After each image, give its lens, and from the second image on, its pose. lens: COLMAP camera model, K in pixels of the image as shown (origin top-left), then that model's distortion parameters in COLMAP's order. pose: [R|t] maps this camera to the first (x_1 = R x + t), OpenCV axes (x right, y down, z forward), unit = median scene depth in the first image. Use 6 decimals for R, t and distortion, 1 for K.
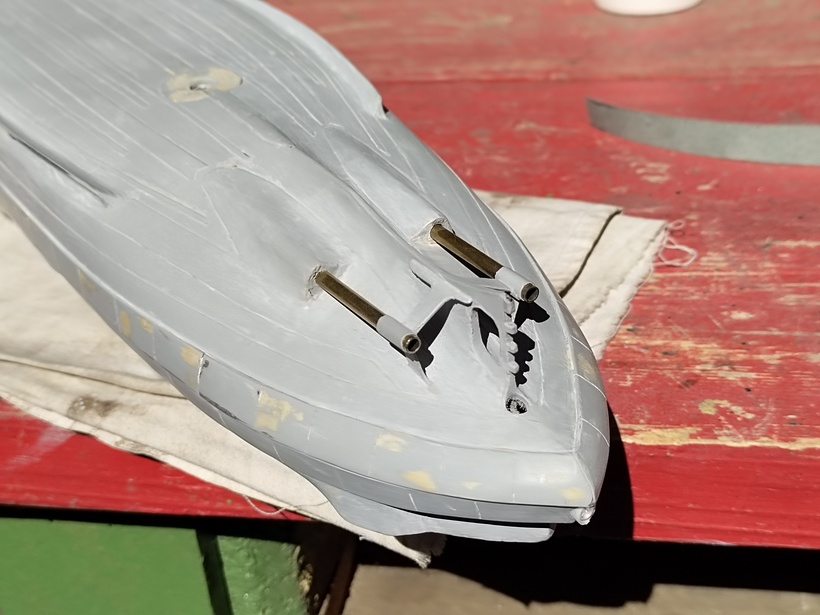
lens RADIAL K [[1254.0, 0, 492.9], [0, 1254.0, 307.5], [0, 0, 1]] dist [-0.003305, -0.139389]
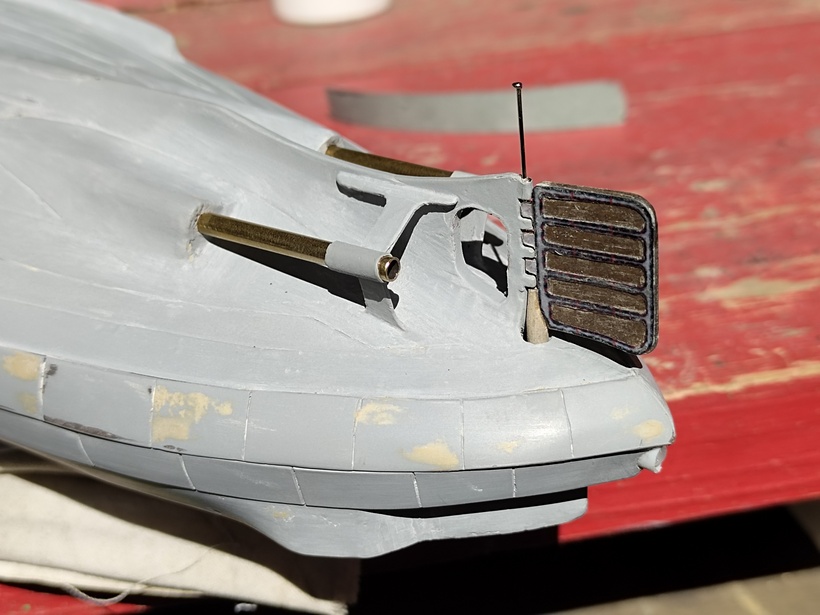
lens RADIAL K [[1254.0, 0, 492.9], [0, 1254.0, 307.5], [0, 0, 1]] dist [-0.003305, -0.139389]
pose [[0.940147, -0.149073, 0.306433, -0.206873], [0.170548, 0.984349, -0.044384, 0.082822], [-0.295021, 0.093989, 0.950857, 0.277810]]
